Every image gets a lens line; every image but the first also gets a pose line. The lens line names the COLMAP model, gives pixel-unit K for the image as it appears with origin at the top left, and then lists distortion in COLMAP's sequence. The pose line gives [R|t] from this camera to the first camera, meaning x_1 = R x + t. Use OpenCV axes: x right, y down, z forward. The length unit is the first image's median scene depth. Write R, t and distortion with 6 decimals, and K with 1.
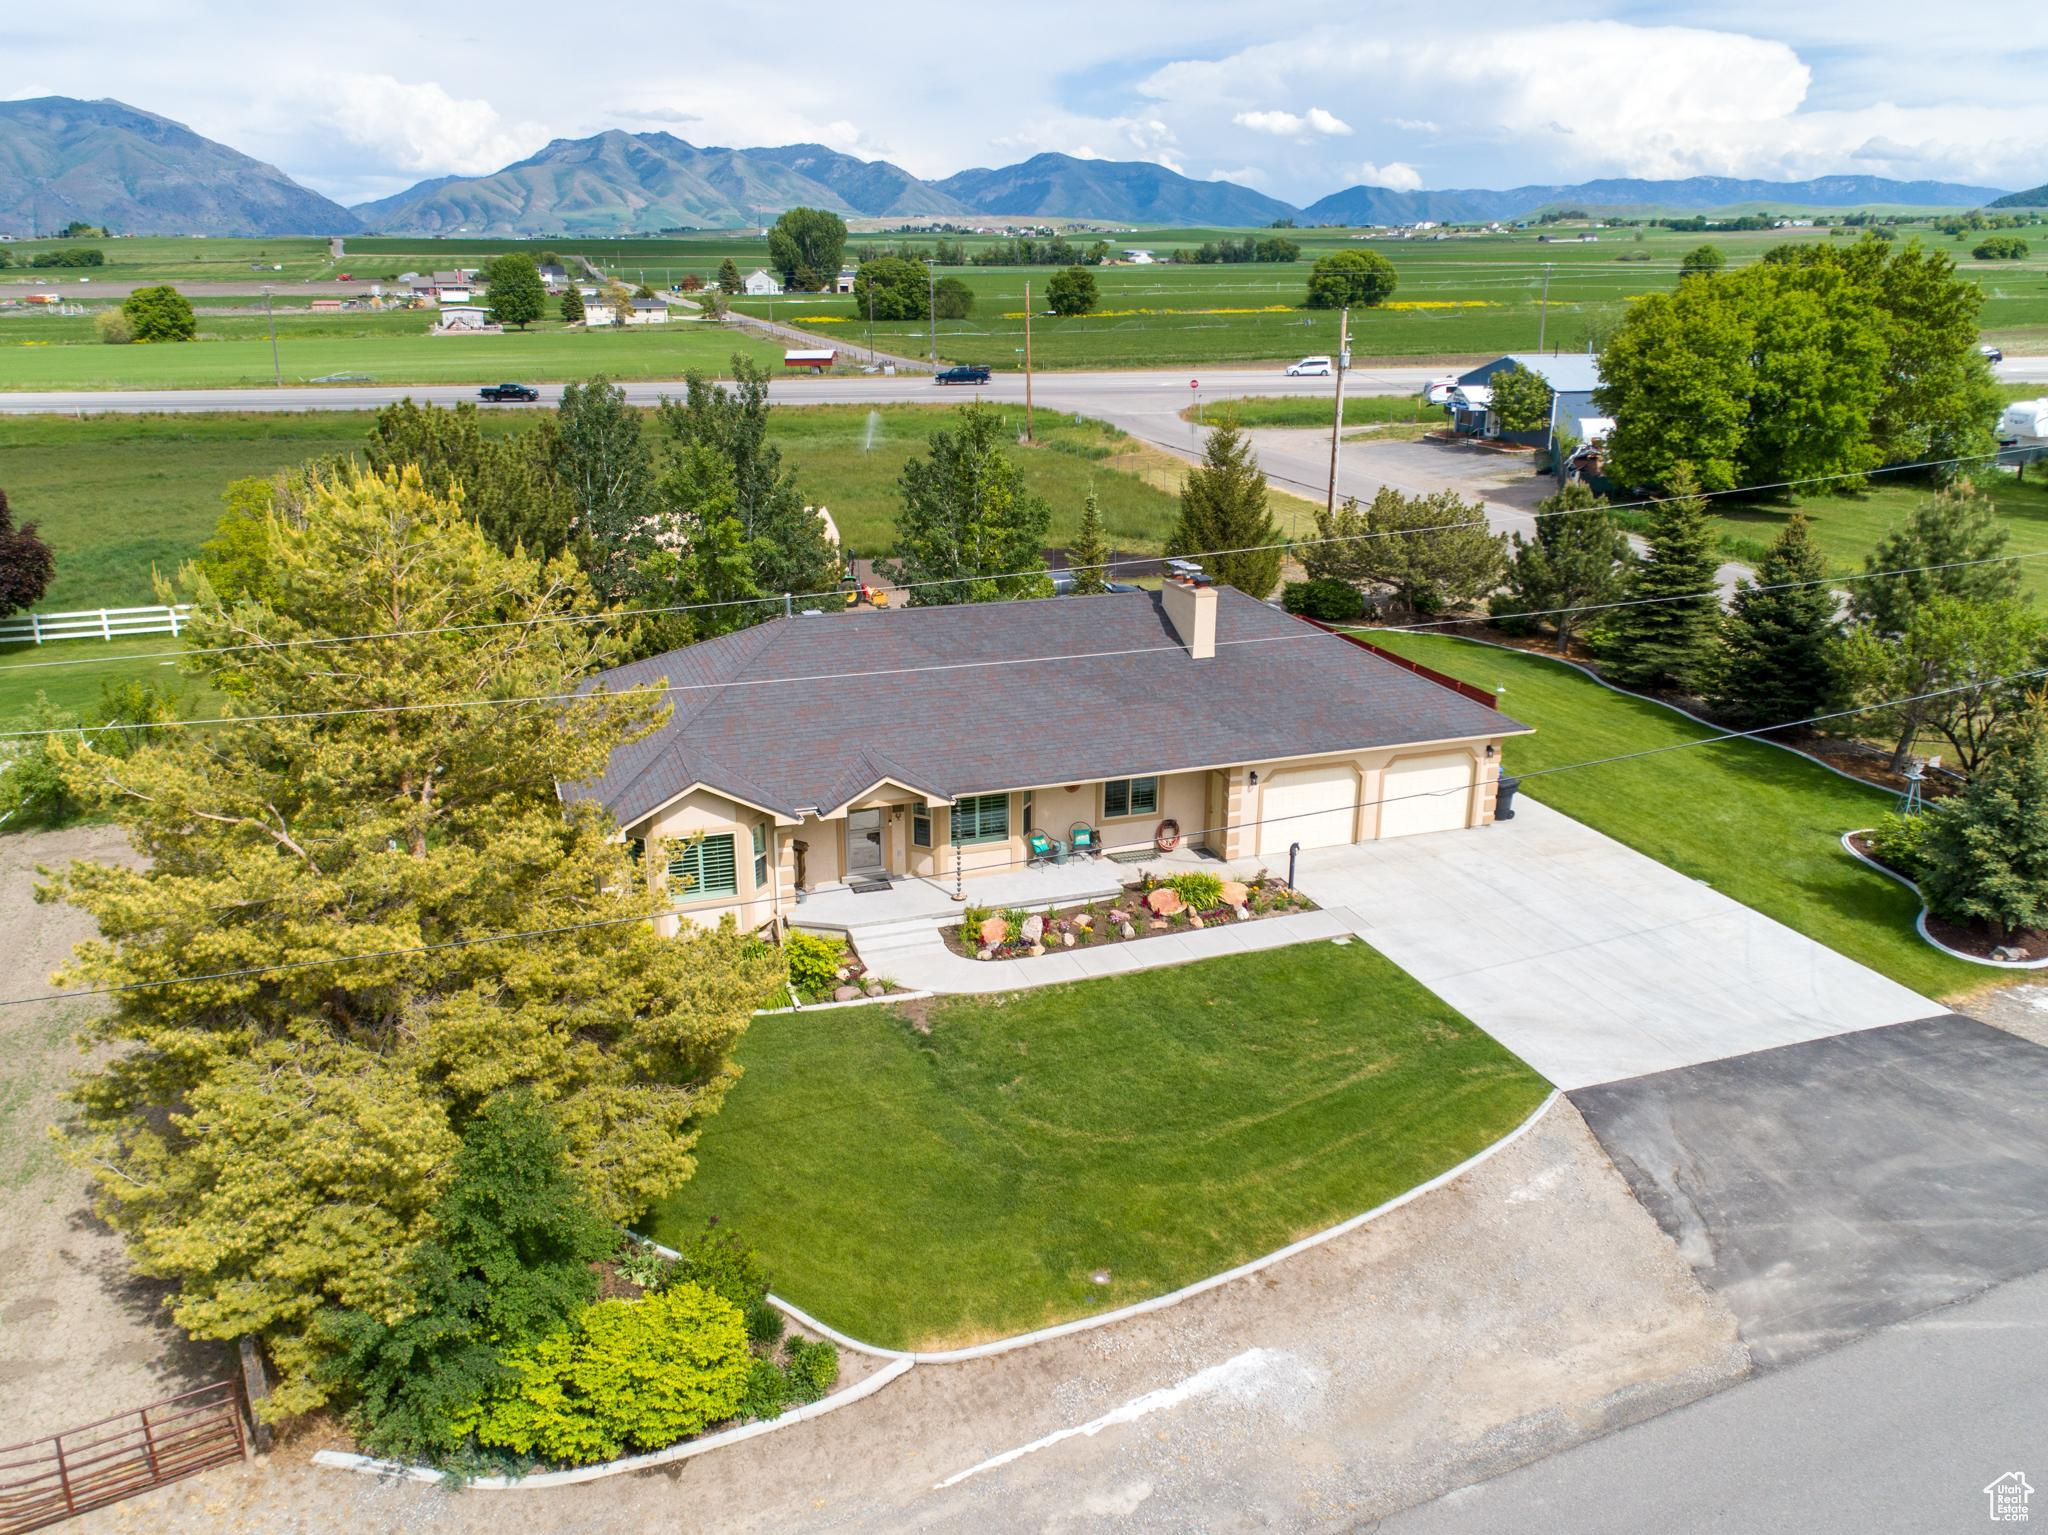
lens RADIAL K [[1539.9, 0, 1030.0], [0, 1539.9, 773.8], [0, 0, 1]] dist [-0.027215, 0.016483]
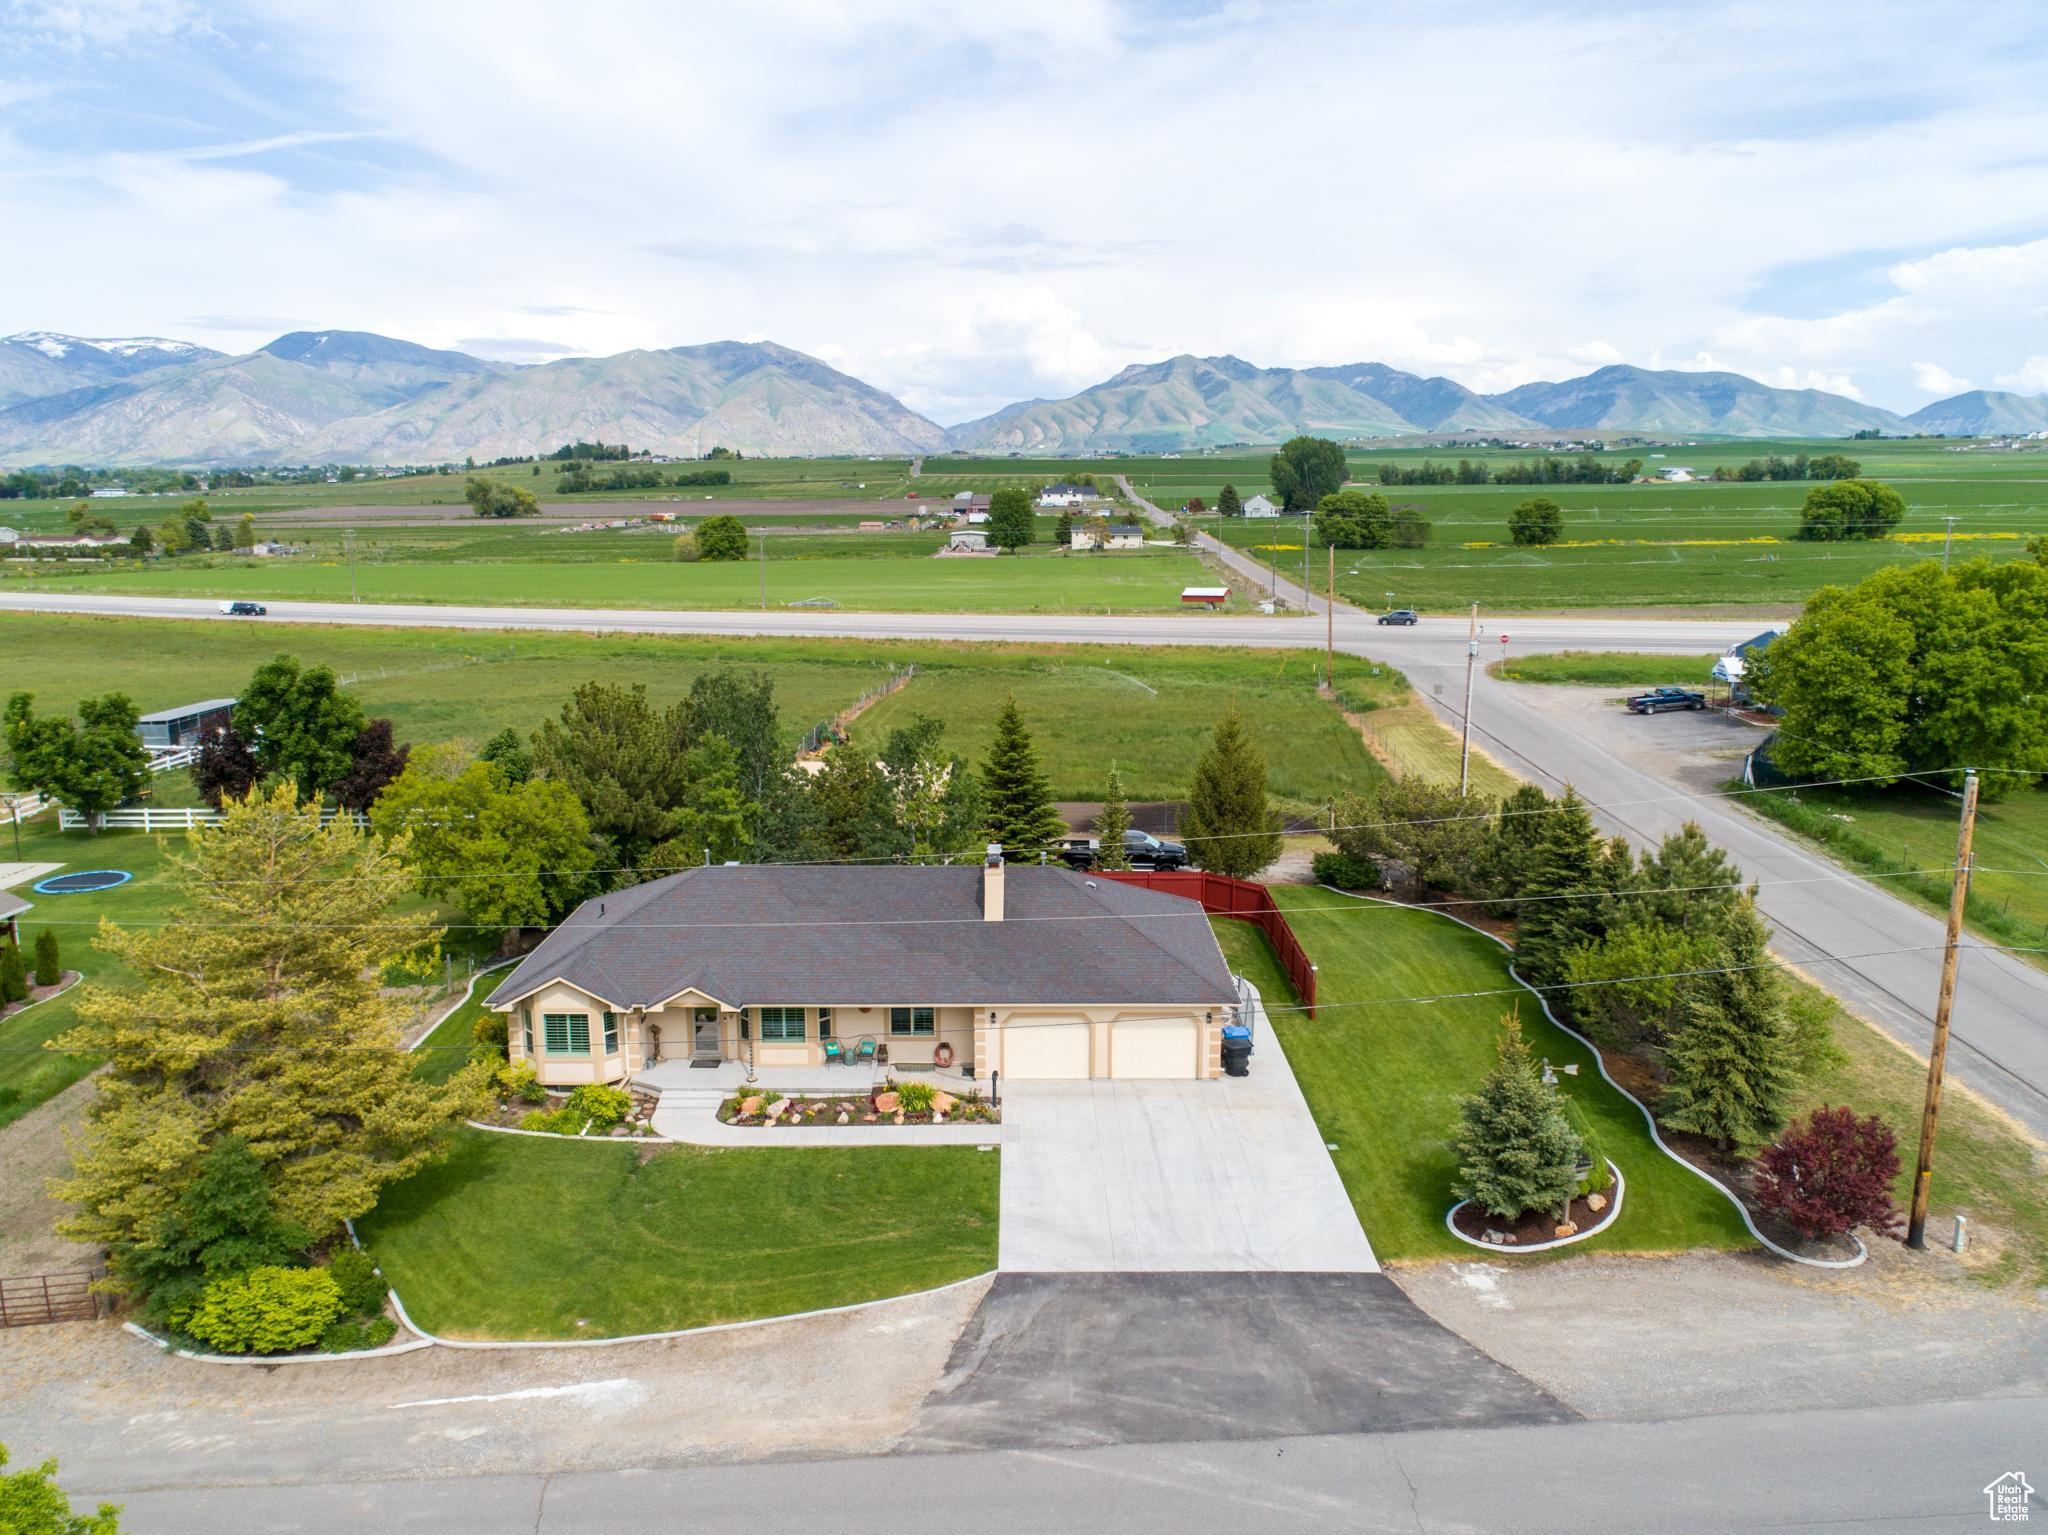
lens RADIAL K [[1539.9, 0, 1027.8], [0, 1539.9, 777.1], [0, 0, 1]] dist [-0.027215, 0.016483]
pose [[0.940978, 0.059479, -0.333201, 0.652726], [-0.101285, 0.988811, -0.109522, -0.064667], [0.322959, 0.136806, 0.936473, -0.263188]]
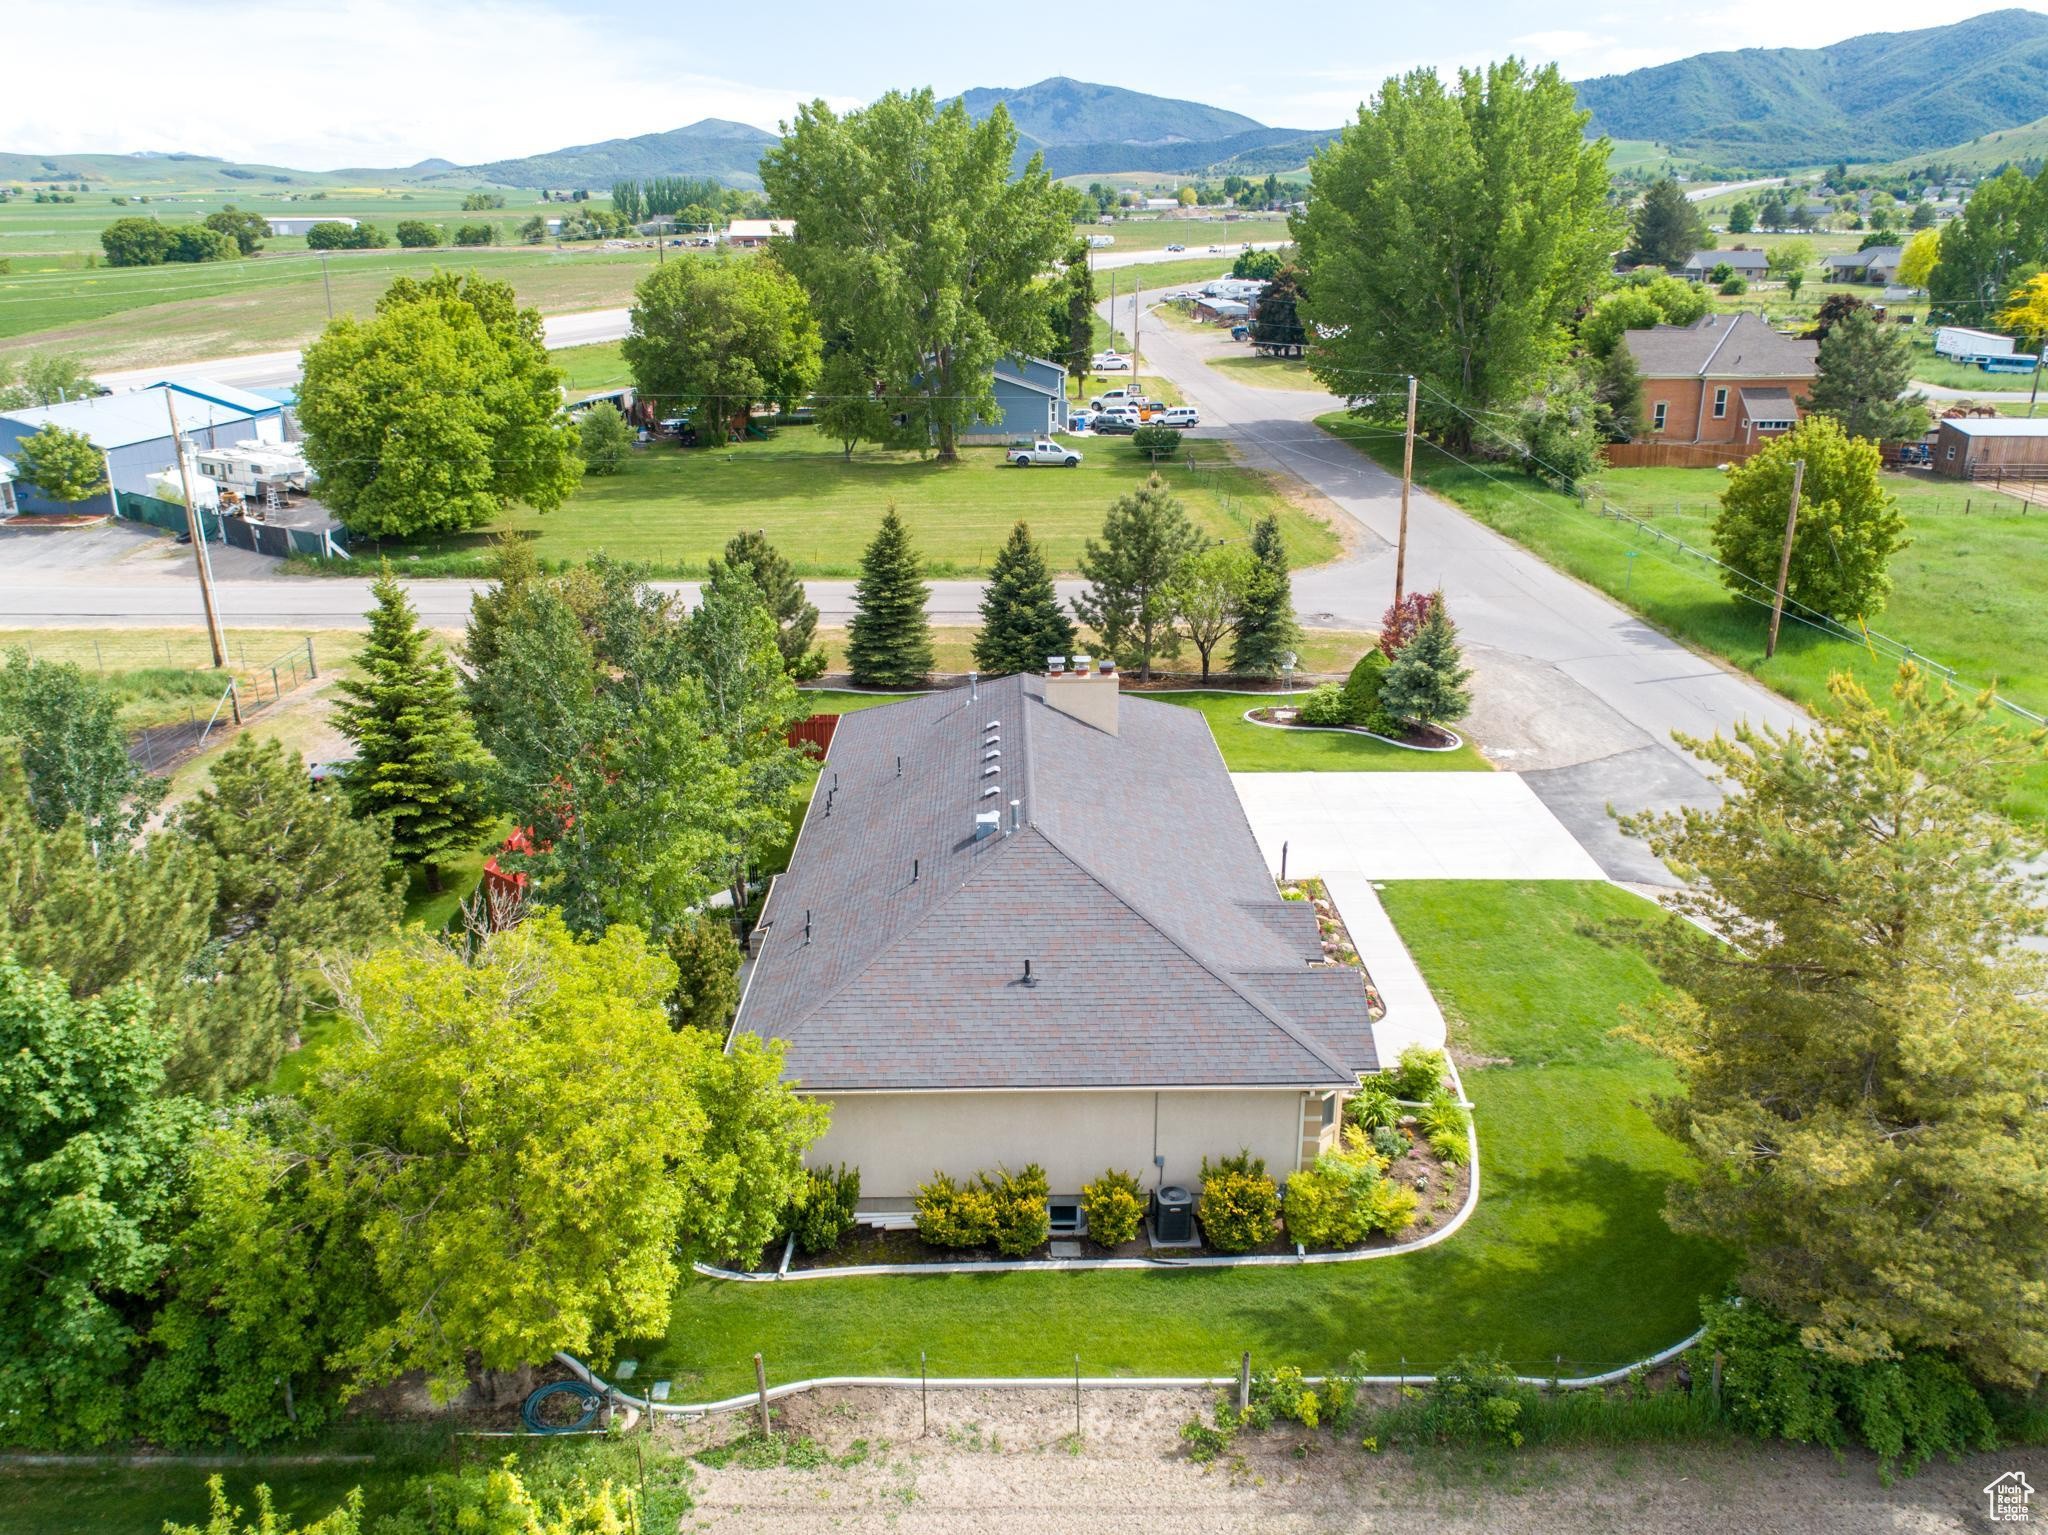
lens RADIAL K [[1539.9, 0, 1029.3], [0, 1539.9, 768.2], [0, 0, 1]] dist [-0.027215, 0.016483]
pose [[0.326783, -0.314544, 0.891221, -1.022879], [0.303591, 0.927952, 0.216190, -0.355434], [-0.895011, 0.199920, 0.398731, 0.718288]]
